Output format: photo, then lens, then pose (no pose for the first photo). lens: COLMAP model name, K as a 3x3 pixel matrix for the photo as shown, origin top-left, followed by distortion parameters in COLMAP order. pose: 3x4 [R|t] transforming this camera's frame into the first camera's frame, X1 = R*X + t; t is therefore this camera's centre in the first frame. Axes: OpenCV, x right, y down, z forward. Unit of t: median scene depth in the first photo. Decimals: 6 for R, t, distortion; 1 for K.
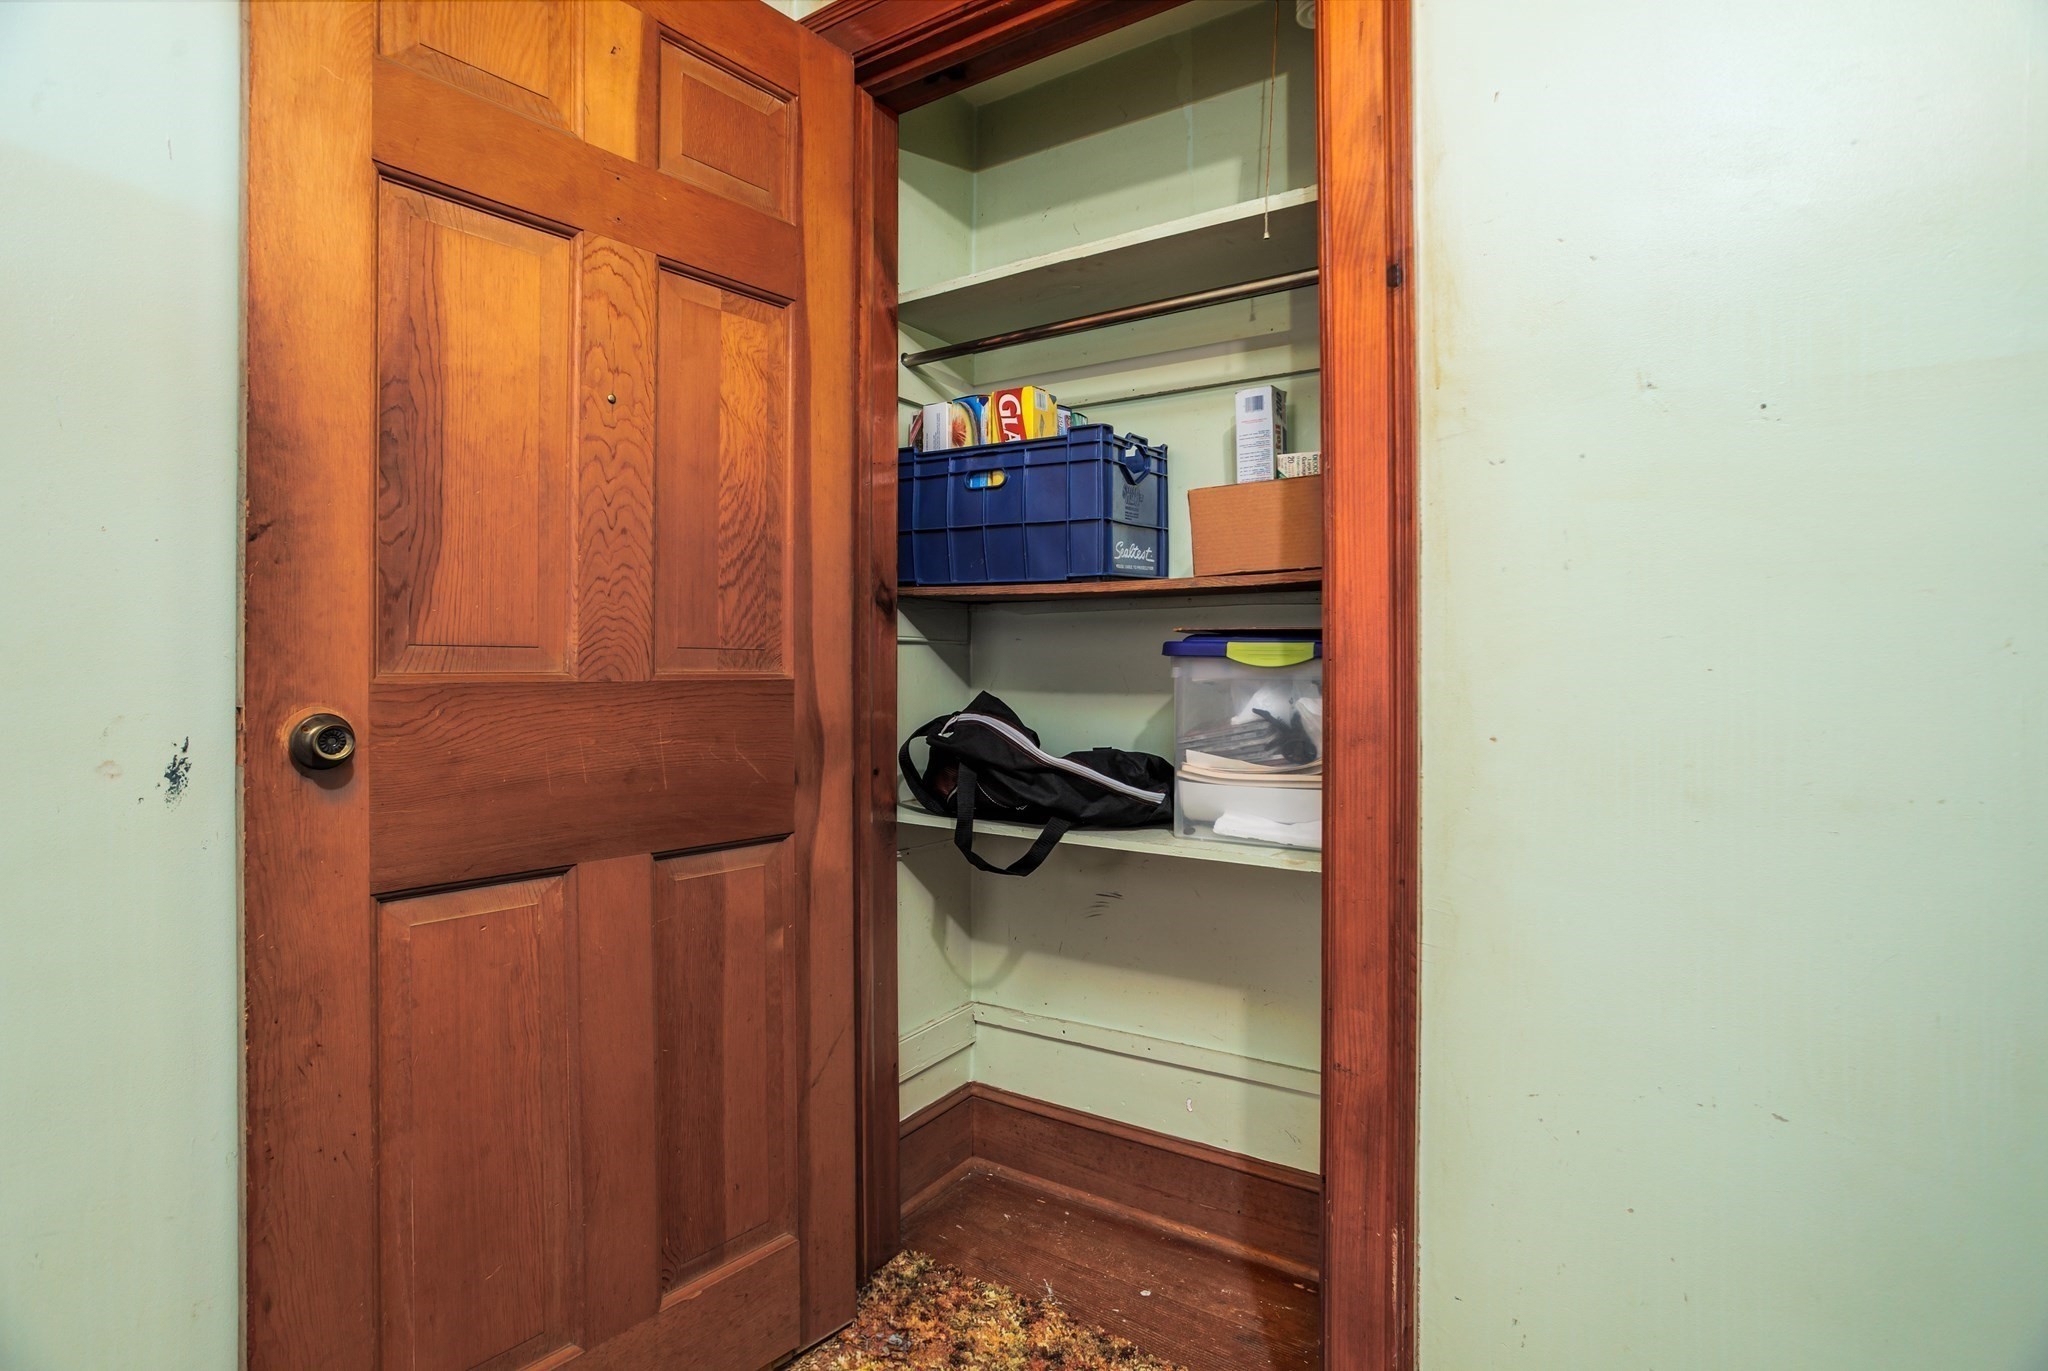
lens RADIAL K [[999.7, 0, 1033.8], [0, 999.7, 672.0], [0, 0, 1]] dist [-0.054610, 0.031377]
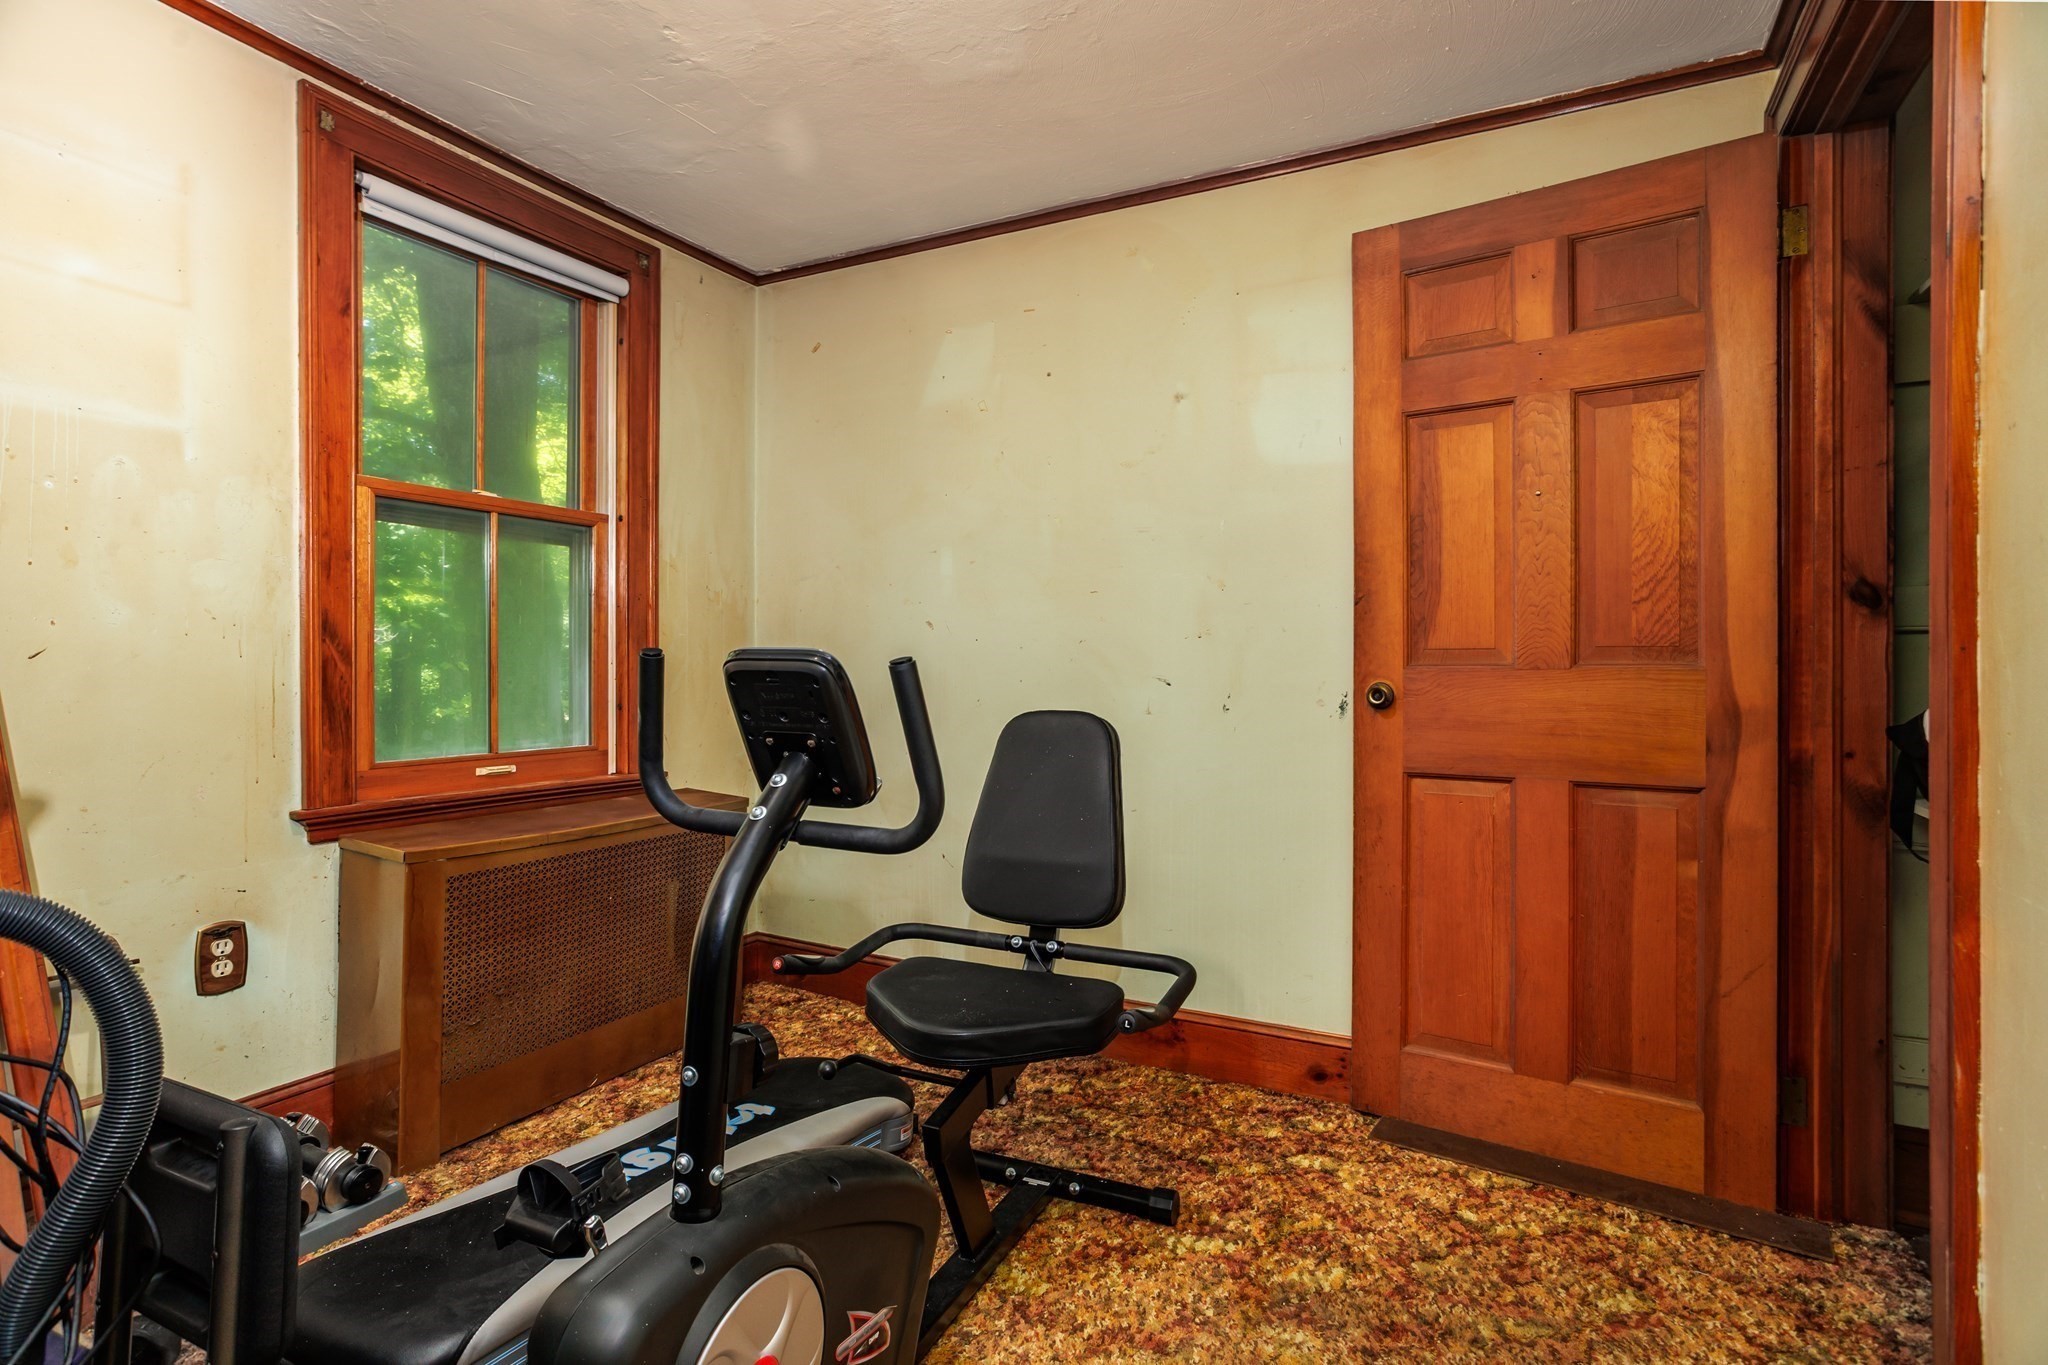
lens RADIAL K [[999.7, 0, 1033.8], [0, 999.7, 669.0], [0, 0, 1]] dist [-0.054610, 0.031377]
pose [[0.107277, 0.001454, -0.994228, 1.006744], [-0.002563, 0.999996, 0.001186, 0.009220], [0.994226, 0.002421, 0.107280, 0.010122]]
